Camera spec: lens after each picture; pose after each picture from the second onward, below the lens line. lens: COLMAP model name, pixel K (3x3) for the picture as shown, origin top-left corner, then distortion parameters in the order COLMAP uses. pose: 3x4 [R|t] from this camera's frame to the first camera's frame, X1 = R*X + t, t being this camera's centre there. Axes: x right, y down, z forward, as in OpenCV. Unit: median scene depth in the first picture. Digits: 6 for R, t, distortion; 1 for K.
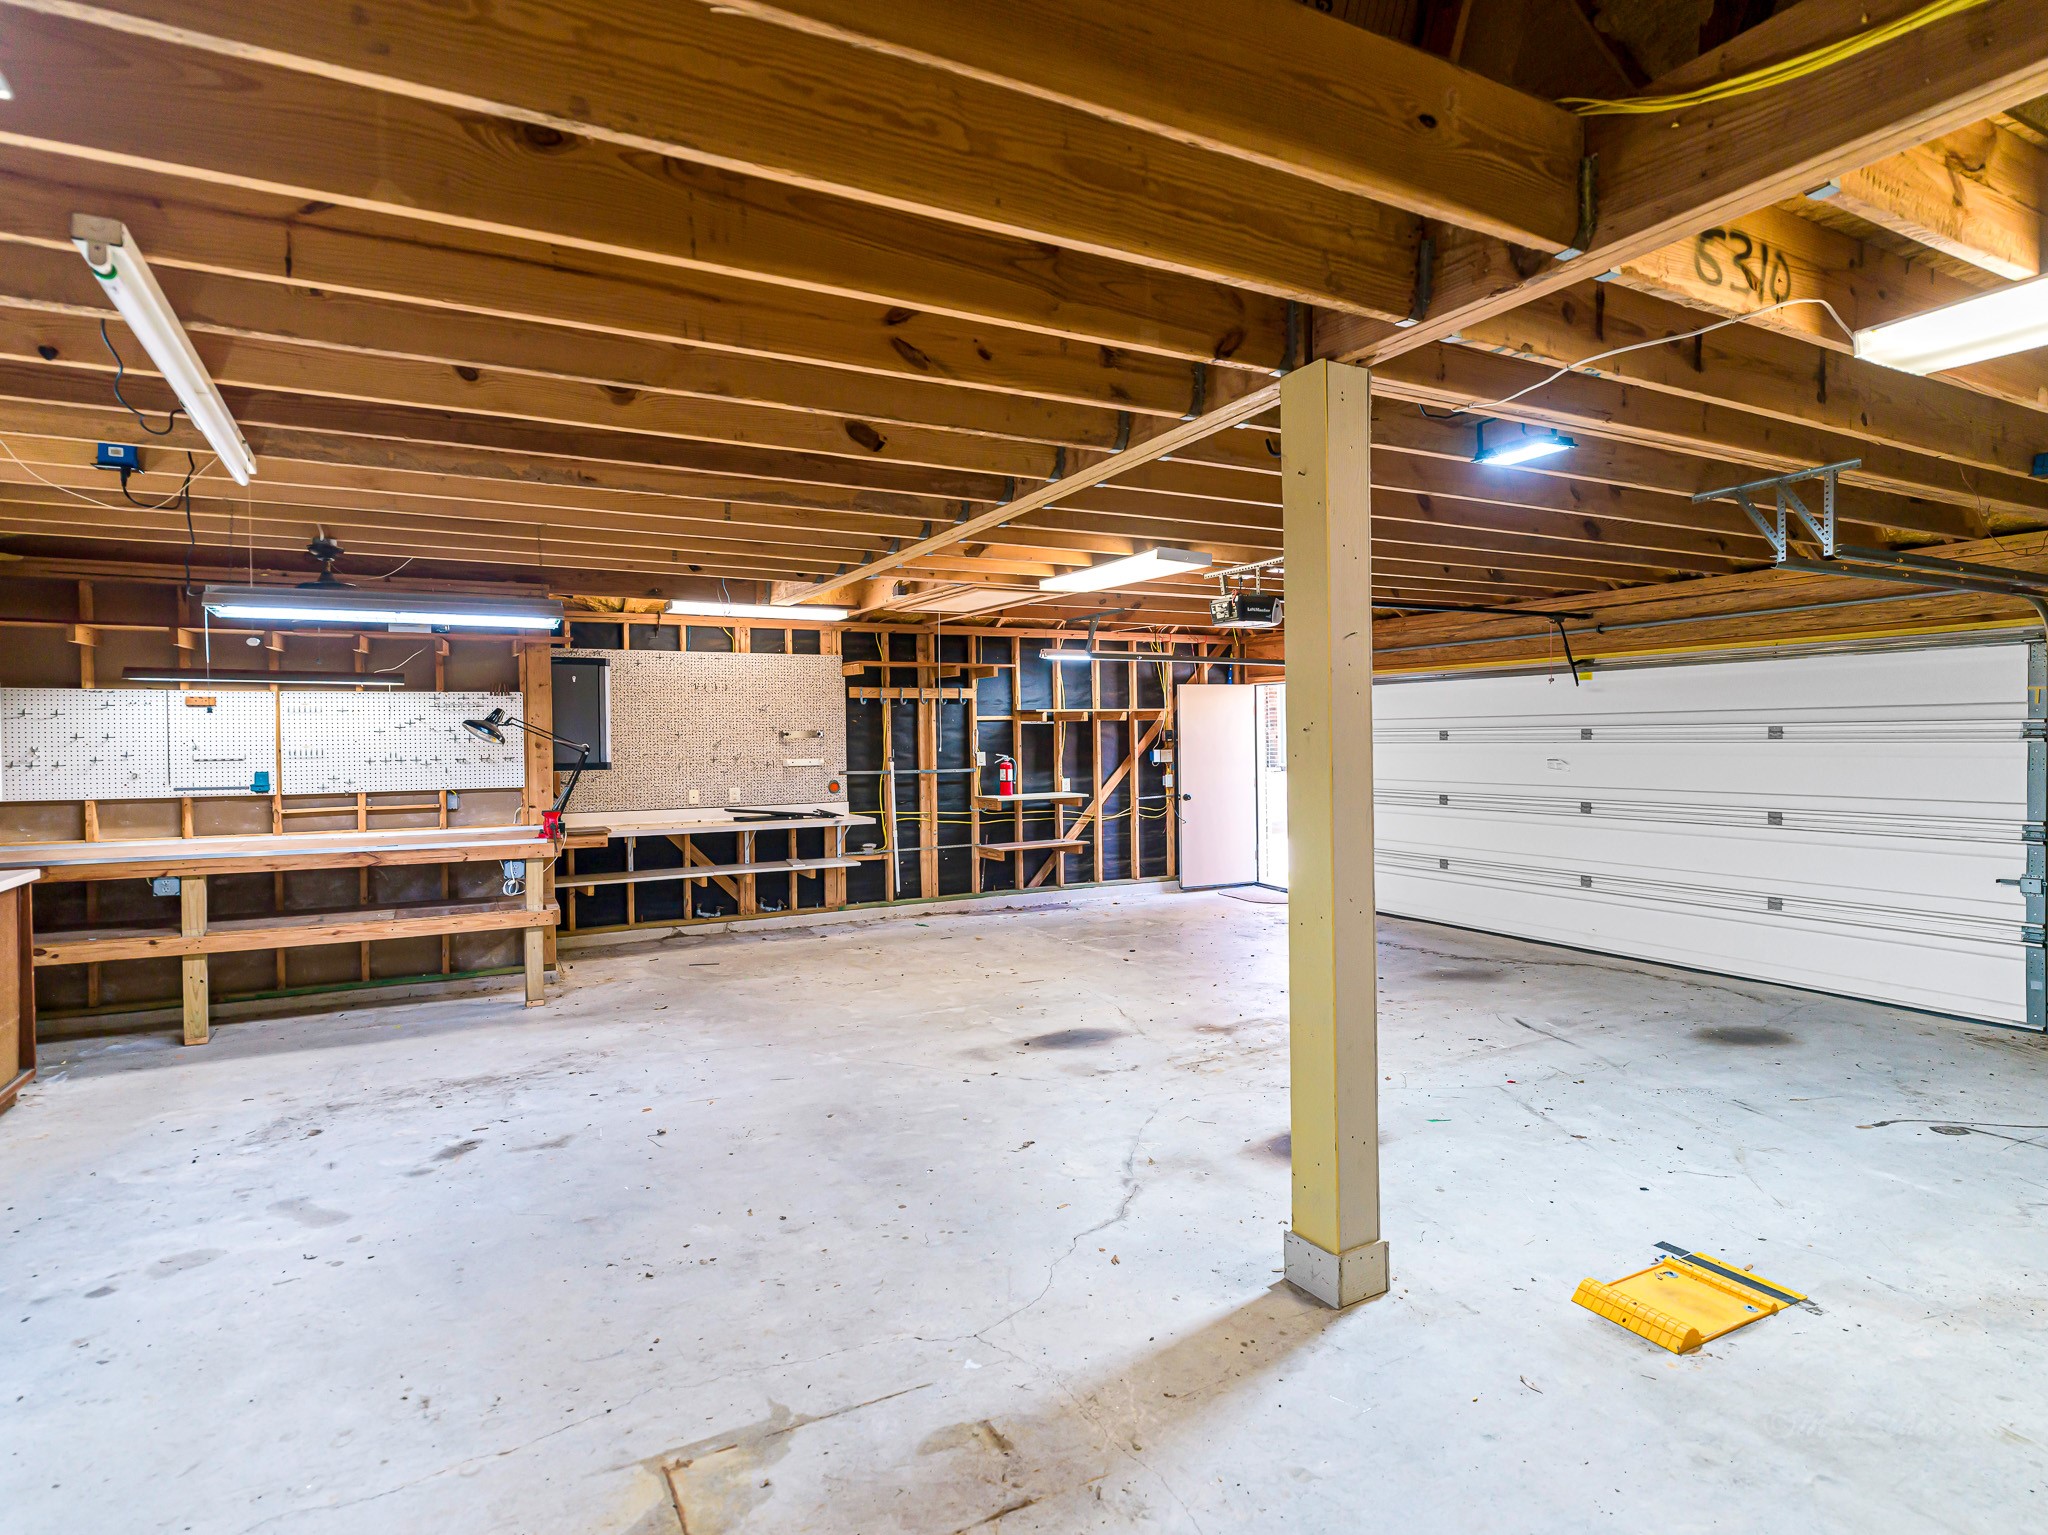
lens RADIAL K [[1025.0, 0, 1020.2], [0, 1025.0, 751.6], [0, 0, 1]] dist [-0.000507, 0.000216]
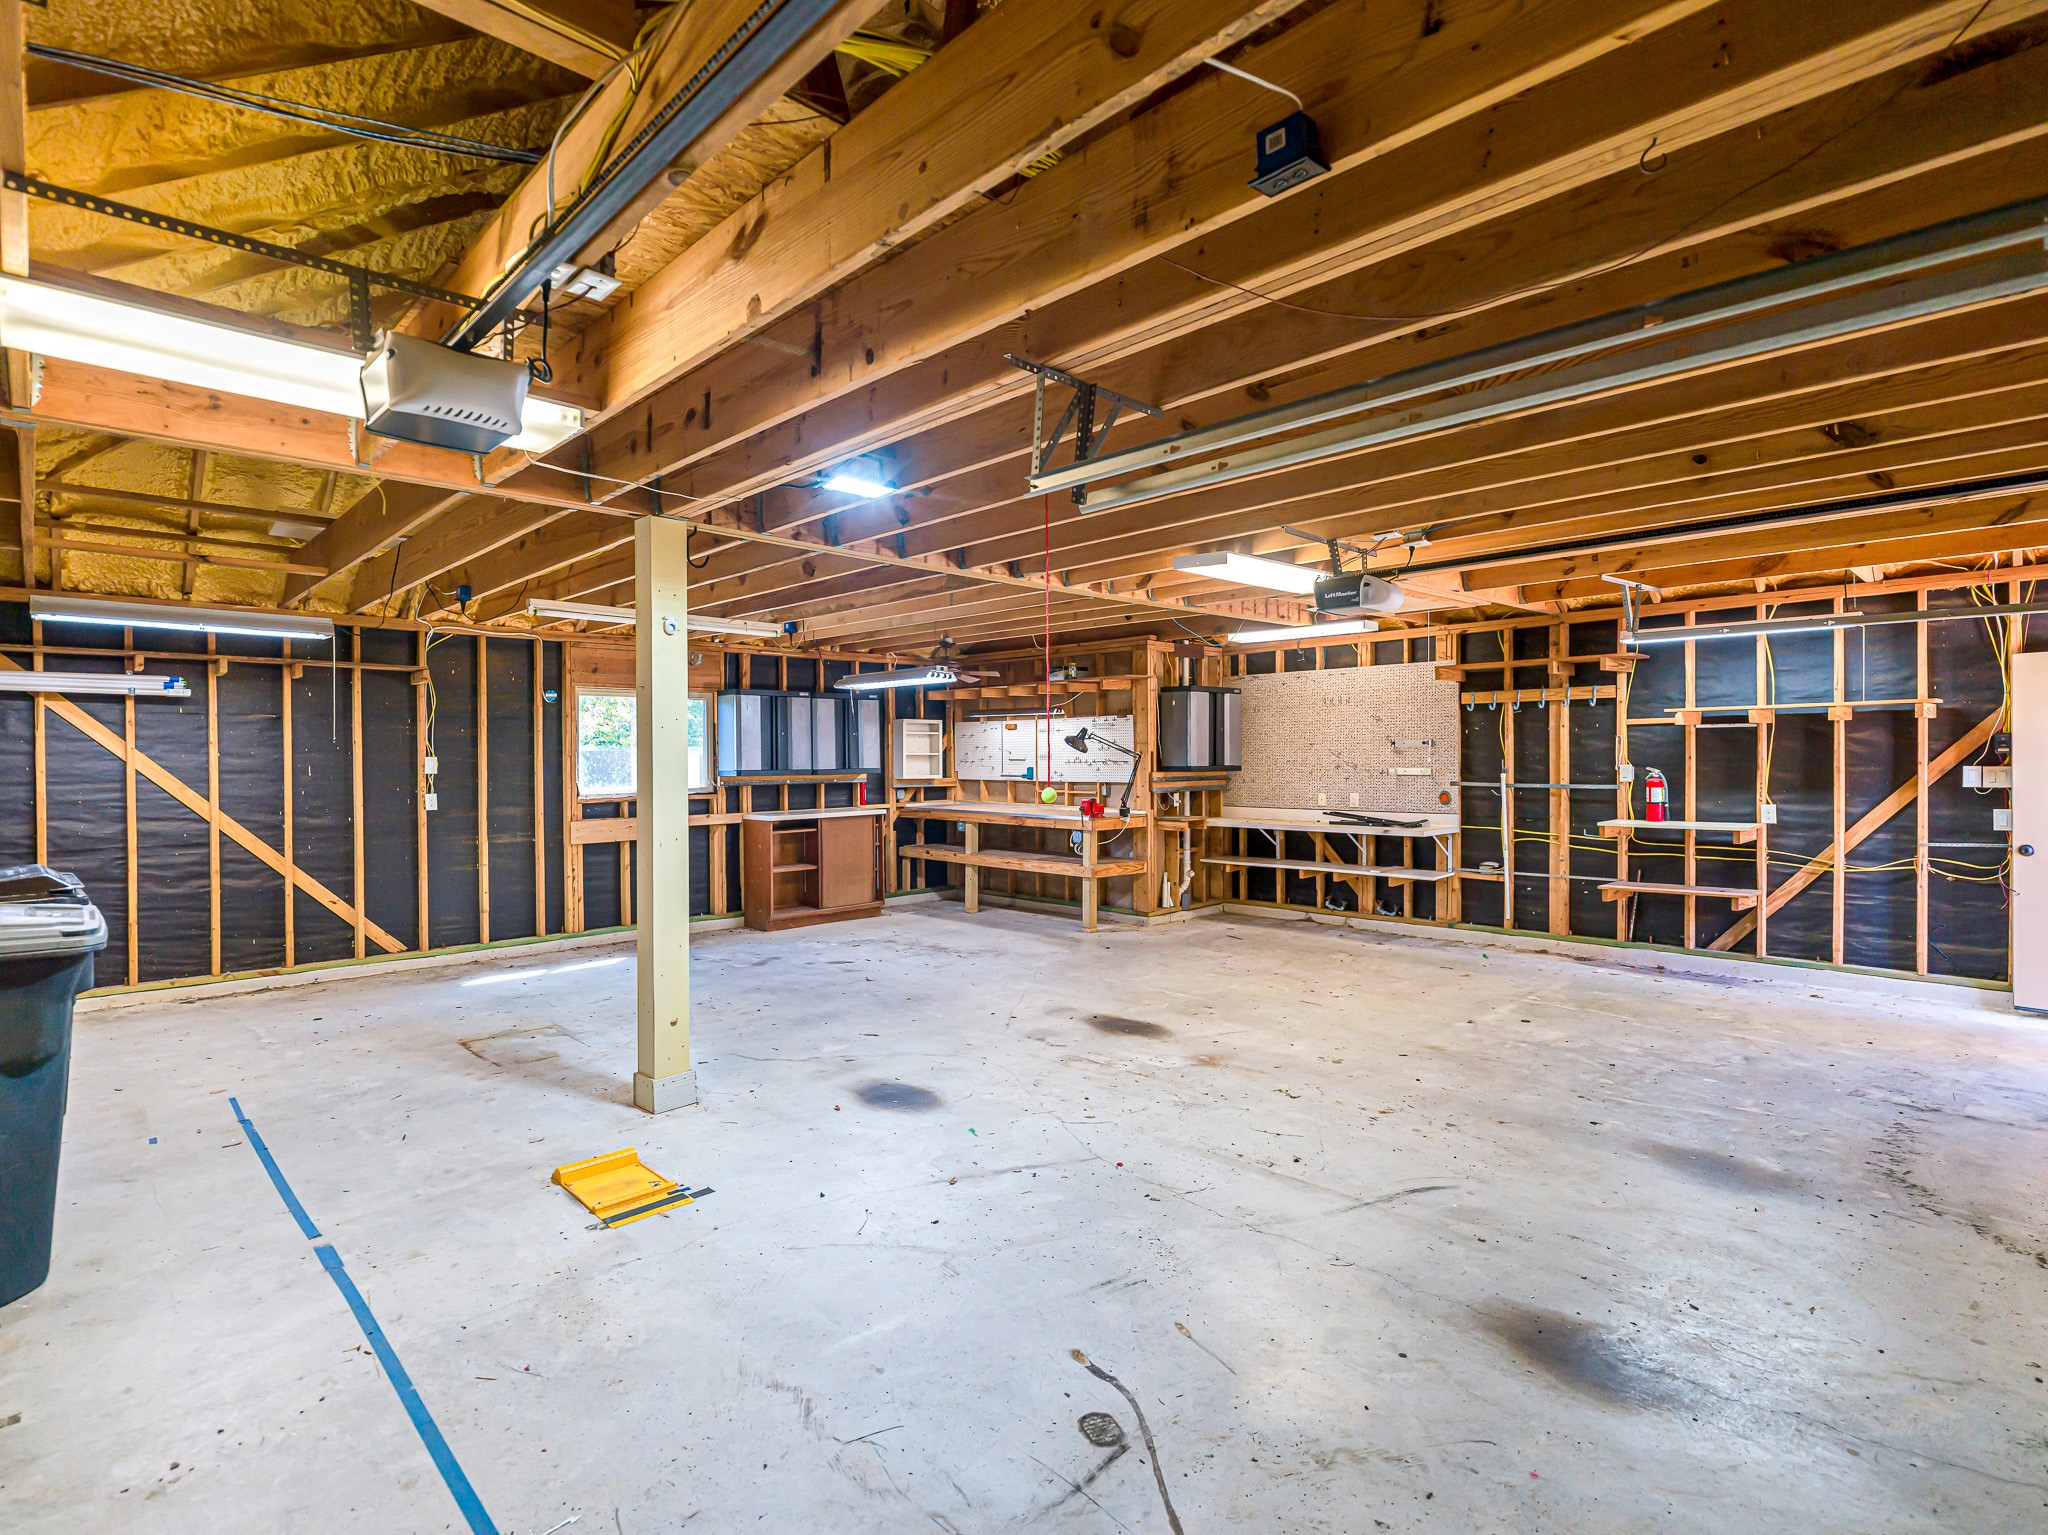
lens RADIAL K [[1025.0, 0, 1019.8], [0, 1025.0, 768.9], [0, 0, 1]] dist [-0.000507, 0.000216]
pose [[0.299082, 0.022339, -0.953966, 0.642798], [-0.010029, 0.999744, 0.020266, -0.008473], [0.954175, 0.003506, 0.299230, 0.346592]]
